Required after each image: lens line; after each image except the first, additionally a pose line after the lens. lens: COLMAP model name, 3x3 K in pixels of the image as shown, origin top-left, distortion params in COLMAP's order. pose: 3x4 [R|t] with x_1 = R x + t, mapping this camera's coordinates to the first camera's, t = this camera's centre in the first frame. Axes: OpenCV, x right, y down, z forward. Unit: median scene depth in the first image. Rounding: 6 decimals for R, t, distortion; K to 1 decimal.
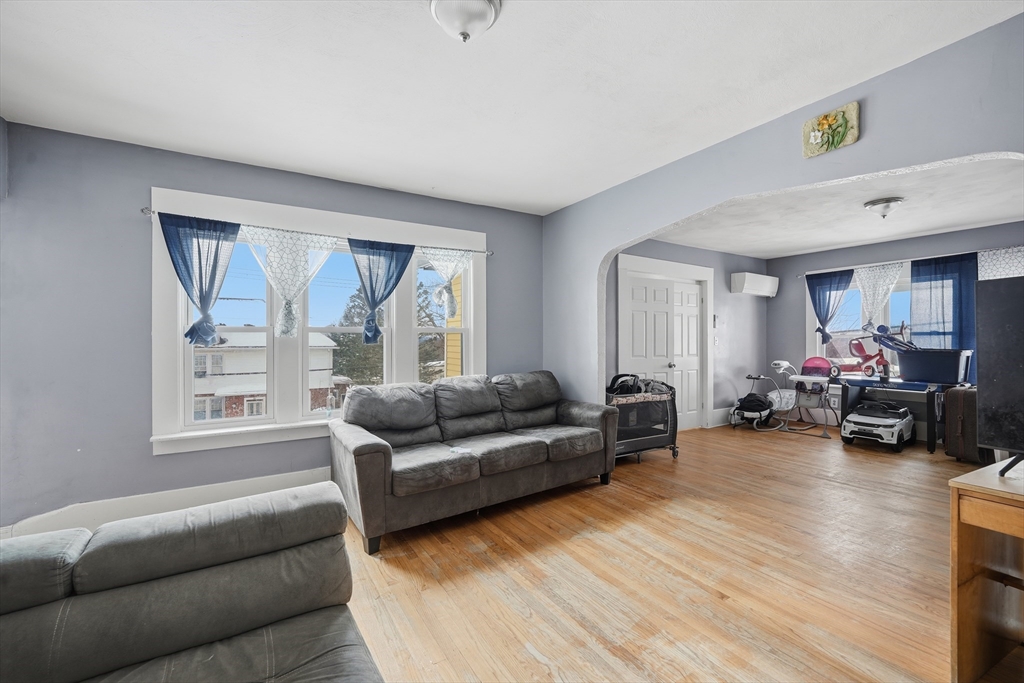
lens RADIAL K [[422.7, 0, 513.0], [0, 422.7, 340.8], [0, 0, 1]] dist [-0.001591, -0.006203]
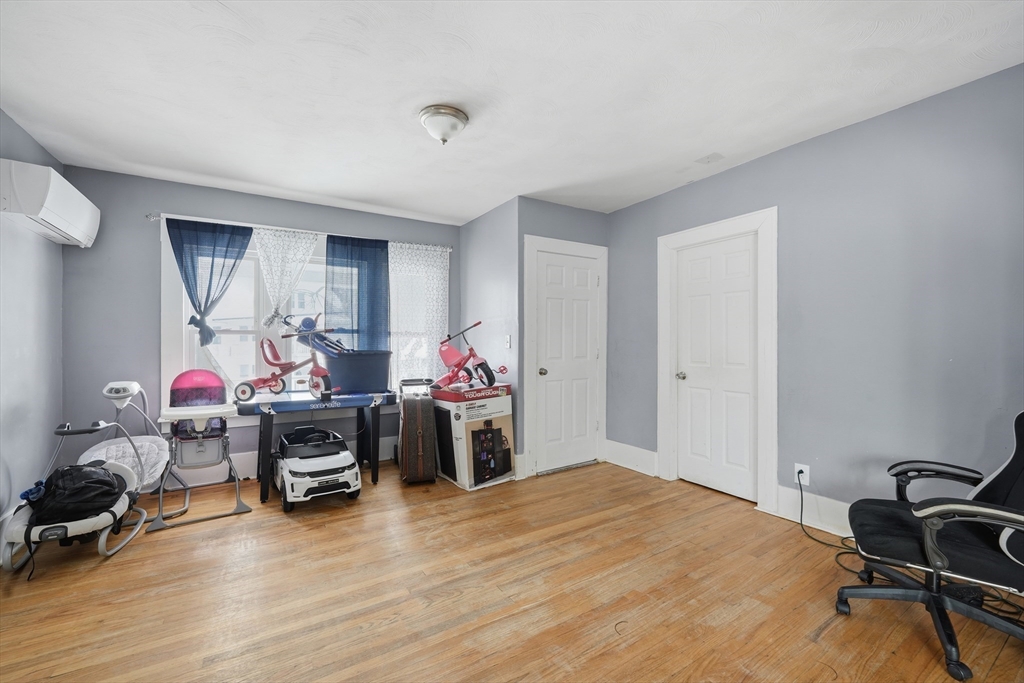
lens RADIAL K [[422.7, 0, 513.0], [0, 422.7, 340.8], [0, 0, 1]] dist [-0.001591, -0.006203]
pose [[0.002209, -0.001140, 0.999997, 0.185189], [0.000519, 0.999999, 0.001139, 0.000412], [-0.999997, 0.000516, 0.002209, 0.653417]]
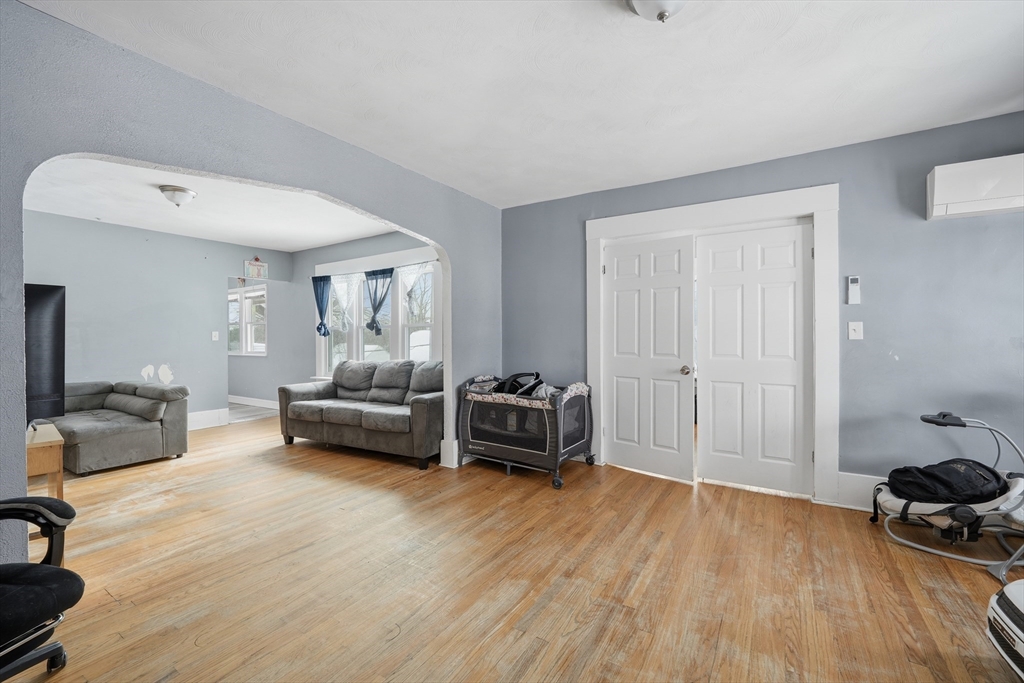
lens RADIAL K [[426.4, 0, 513.7], [0, 426.4, 336.1], [0, 0, 1]] dist [-0.002404, -0.006836]
pose [[0.428508, 0.000841, -0.903538, 0.864871], [0.003051, 0.999993, 0.002377, 0.004169], [0.903533, -0.003775, 0.428502, 0.510509]]
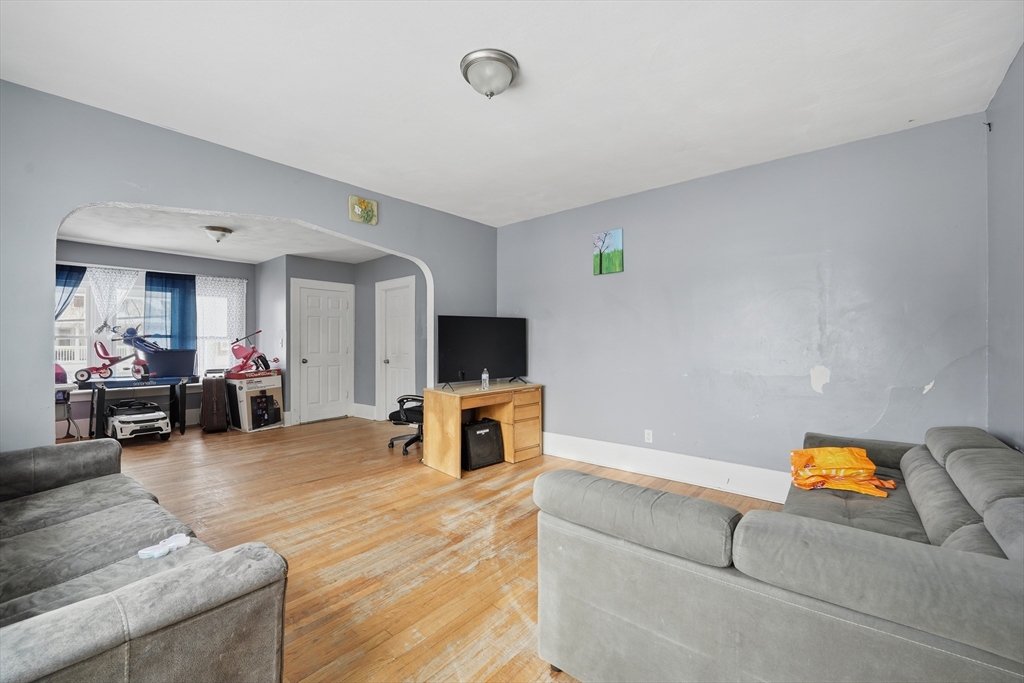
lens RADIAL K [[418.3, 0, 511.2], [0, 418.3, 338.9], [0, 0, 1]] dist [-0.002929, -0.006331]
pose [[-0.305550, 0.010006, 0.952123, -0.401383], [0.005122, 0.999948, -0.008865, 0.005455], [-0.952162, 0.002168, -0.305585, 0.403553]]
